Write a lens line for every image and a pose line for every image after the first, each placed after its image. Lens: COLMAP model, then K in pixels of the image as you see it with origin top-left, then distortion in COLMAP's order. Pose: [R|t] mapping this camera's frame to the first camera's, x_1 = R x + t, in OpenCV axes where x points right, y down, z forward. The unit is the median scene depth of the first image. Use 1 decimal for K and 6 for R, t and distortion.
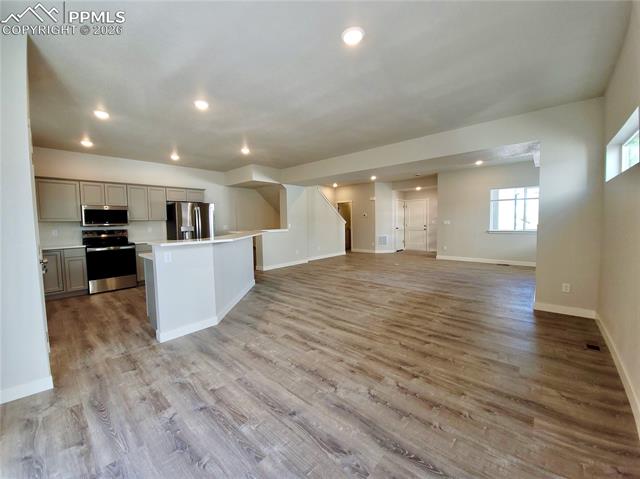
lens RADIAL K [[252.0, 0, 306.5], [0, 252.0, 236.1], [0, 0, 1]] dist [0.002989, -0.011072]
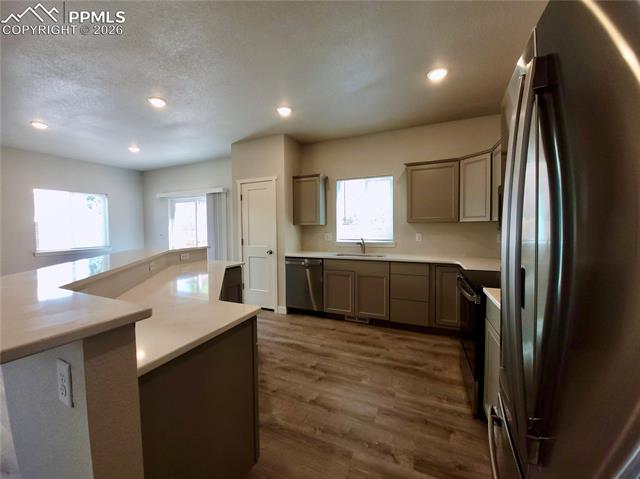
lens RADIAL K [[252.0, 0, 306.5], [0, 252.0, 236.1], [0, 0, 1]] dist [0.002989, -0.011072]
pose [[-0.949220, 0.038659, -0.312228, -0.551693], [0.009482, 0.995486, 0.094433, -0.107118], [0.314469, 0.086677, -0.945302, 1.831909]]
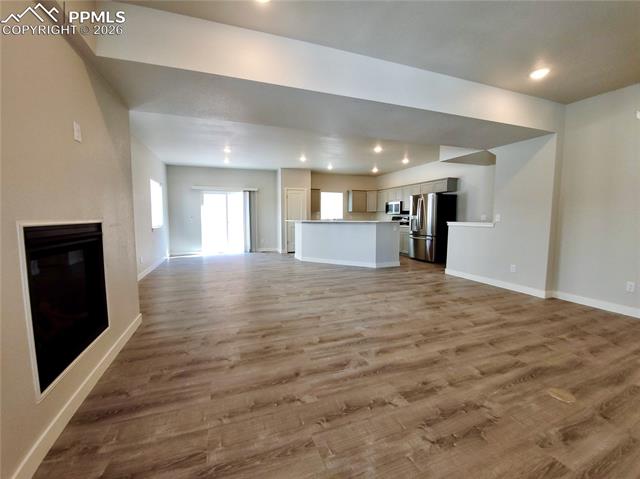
lens RADIAL K [[252.0, 0, 306.5], [0, 252.0, 236.1], [0, 0, 1]] dist [0.002989, -0.011072]
pose [[-0.468256, 0.088319, -0.879168, 1.376210], [-0.041029, 0.991745, 0.121481, -0.109623], [0.882640, 0.092955, -0.460768, 1.857873]]
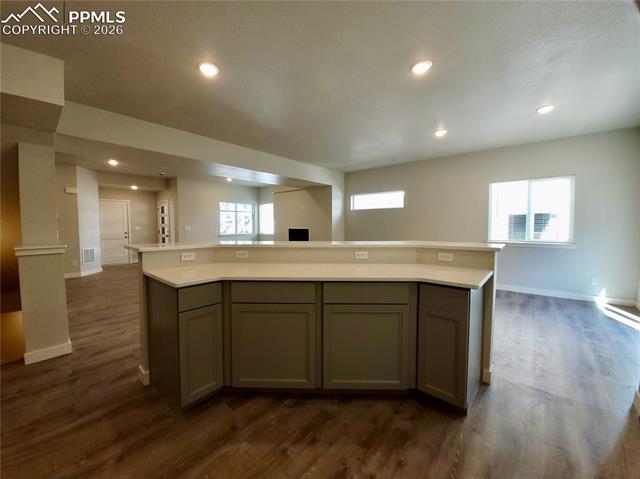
lens RADIAL K [[252.0, 0, 306.5], [0, 252.0, 236.1], [0, 0, 1]] dist [0.002989, -0.011072]
pose [[-0.015606, -0.027110, 0.999511, -1.049673], [0.061930, 0.997687, 0.028027, -0.049127], [-0.997958, 0.062337, -0.013891, 1.229700]]
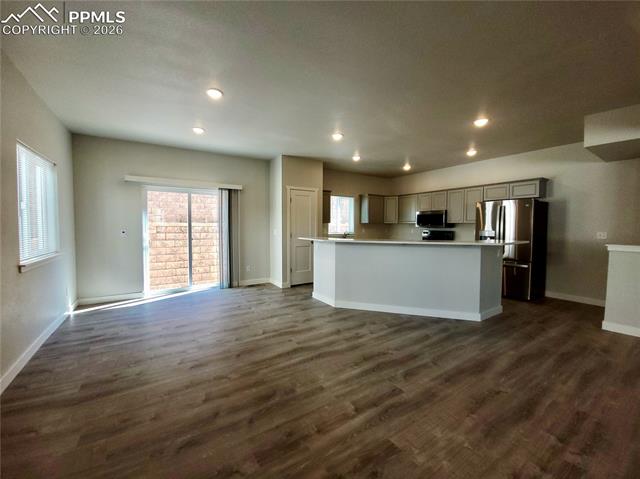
lens RADIAL K [[252.0, 0, 306.5], [0, 252.0, 236.1], [0, 0, 1]] dist [0.002989, -0.011072]
pose [[-0.268980, 0.057903, -0.961404, 0.810424], [-0.054601, 0.995669, 0.075243, -0.083696], [0.961597, 0.072733, -0.264654, 1.088985]]
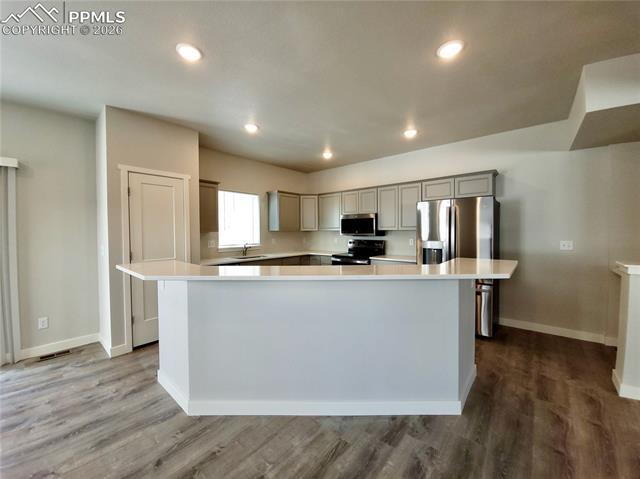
lens RADIAL K [[252.0, 0, 306.5], [0, 252.0, 236.1], [0, 0, 1]] dist [0.002989, -0.011072]
pose [[0.019464, 0.038288, -0.999077, 0.203447], [-0.050959, 0.998006, 0.037255, -0.094599], [0.998511, 0.050187, 0.021376, 1.151365]]
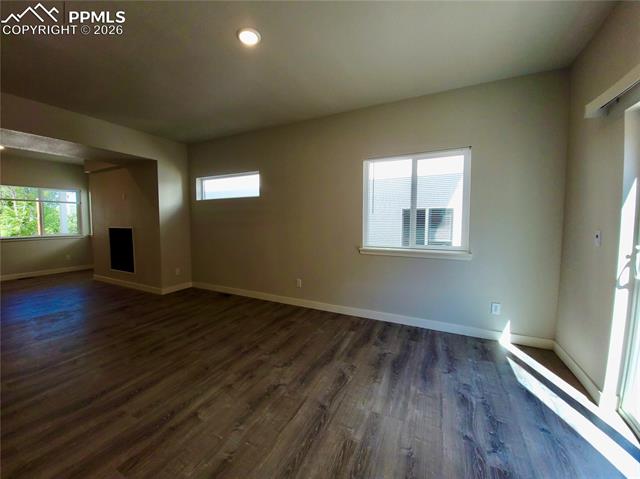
lens RADIAL K [[252.0, 0, 306.5], [0, 252.0, 236.1], [0, 0, 1]] dist [0.002989, -0.011072]
pose [[-0.268950, -0.044312, 0.962134, -0.494273], [0.063884, 0.995921, 0.063726, -0.034610], [-0.961033, 0.078604, -0.265022, 0.629172]]
